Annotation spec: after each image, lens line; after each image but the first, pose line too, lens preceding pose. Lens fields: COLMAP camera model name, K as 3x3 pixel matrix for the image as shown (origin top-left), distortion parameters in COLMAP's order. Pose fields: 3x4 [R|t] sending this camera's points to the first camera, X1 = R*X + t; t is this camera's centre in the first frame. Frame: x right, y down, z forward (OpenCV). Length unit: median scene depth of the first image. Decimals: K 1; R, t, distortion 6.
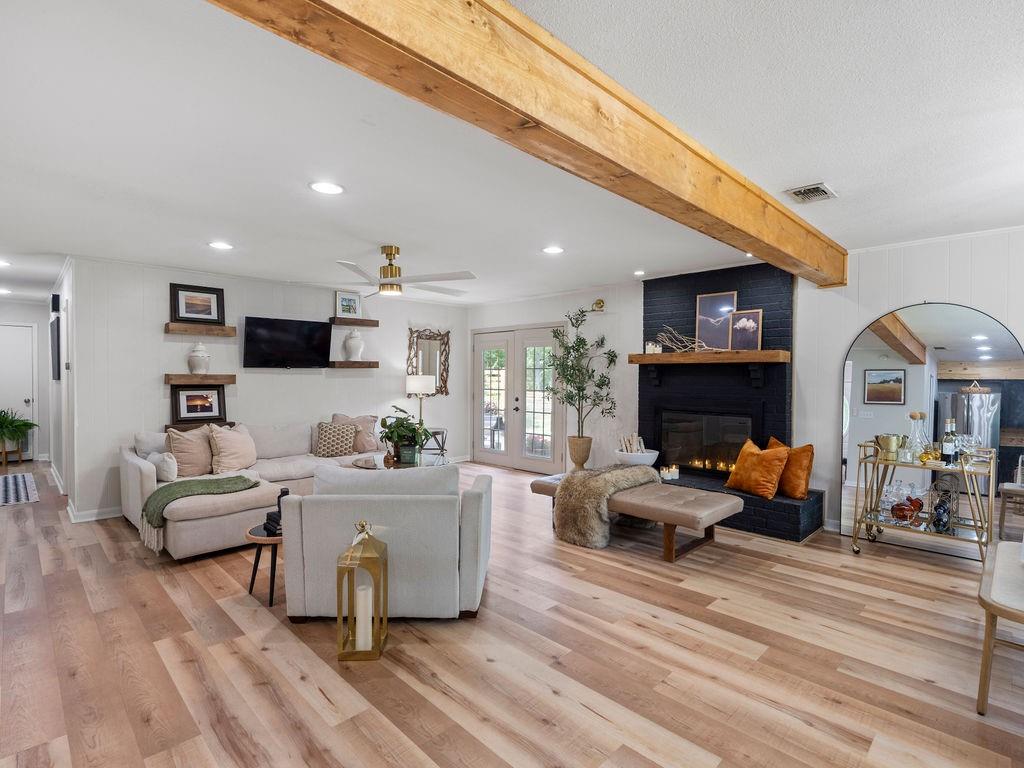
lens RADIAL K [[506.1, 0, 511.2], [0, 506.1, 385.4], [0, 0, 1]] dist [-0.002326, 0.000172]
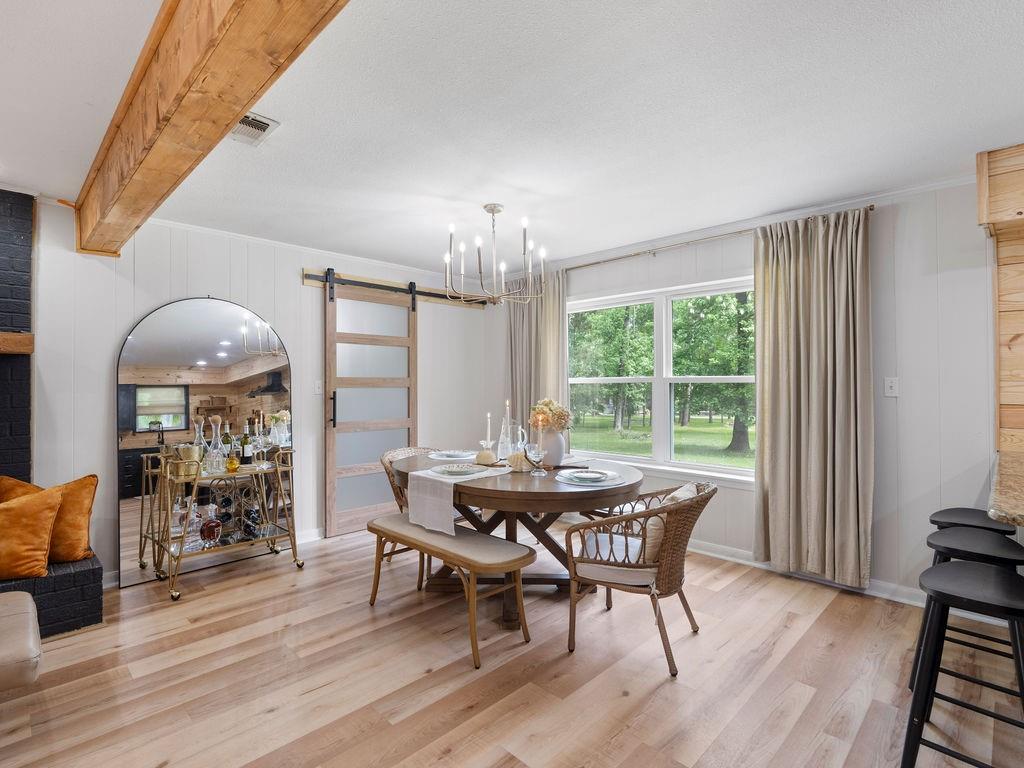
lens RADIAL K [[507.6, 0, 509.6], [0, 507.6, 377.7], [0, 0, 1]] dist [-0.001910, -0.001167]
pose [[-0.005880, 0.006170, 0.999964, -0.093039], [0.022399, 0.999731, -0.006037, 0.001021], [-0.999732, 0.022363, -0.006016, 0.382818]]
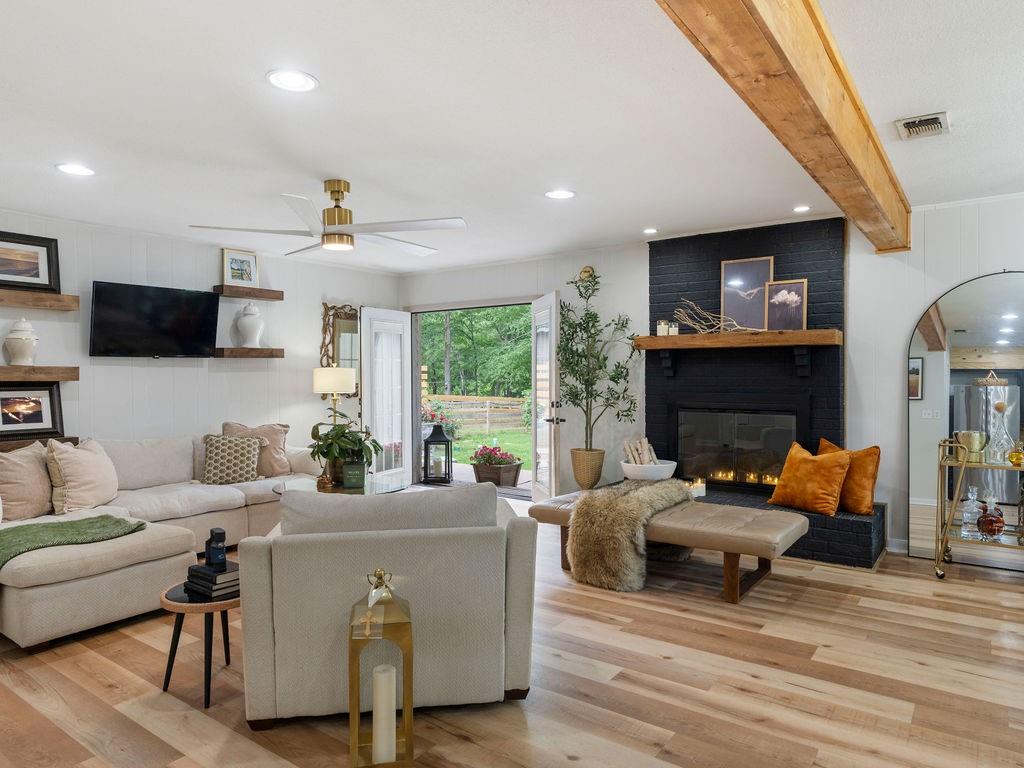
lens RADIAL K [[654.2, 0, 507.2], [0, 654.2, 382.1], [0, 0, 1]] dist [0.001851, -0.000966]
pose [[0.987696, -0.010462, 0.156036, -0.132752], [0.011513, 0.999917, -0.005831, 0.012728], [-0.155962, 0.007556, 0.987734, 0.055115]]
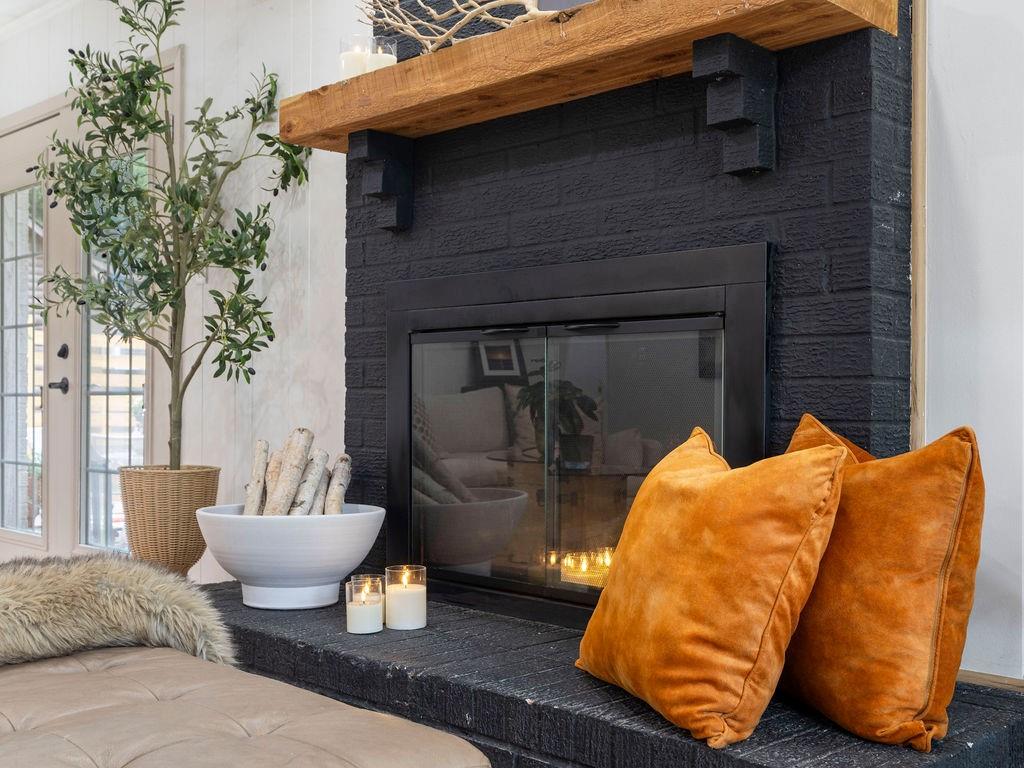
lens RADIAL K [[1141.1, 0, 511.4], [0, 1141.1, 399.0], [0, 0, 1]] dist [-0.003390, -0.002880]
pose [[0.999973, -0.000838, 0.007298, 0.385960], [0.000984, 0.999799, -0.020041, 0.101602], [-0.007280, 0.020048, 0.999773, 0.540560]]
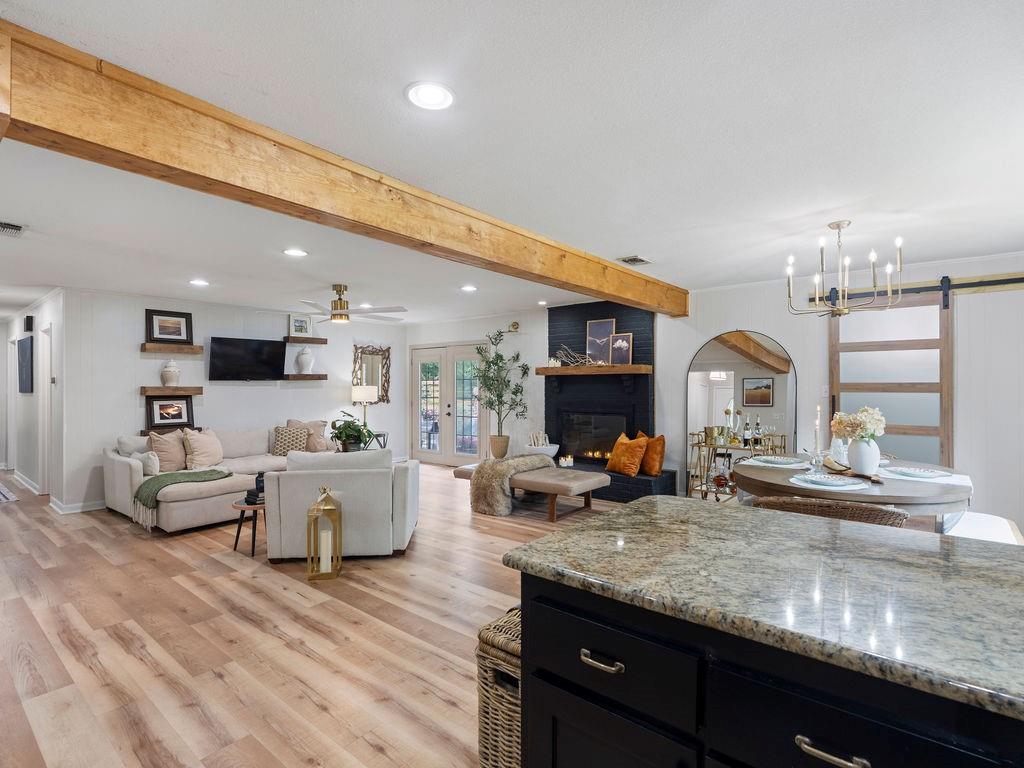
lens RADIAL K [[509.0, 0, 507.9], [0, 509.0, 383.1], [0, 0, 1]] dist [-0.000945, 0.000038]
pose [[0.995201, -0.007793, 0.097539, 0.048367], [0.010006, 0.999703, -0.022227, 0.004262], [-0.097336, 0.023096, 0.994984, -0.271052]]
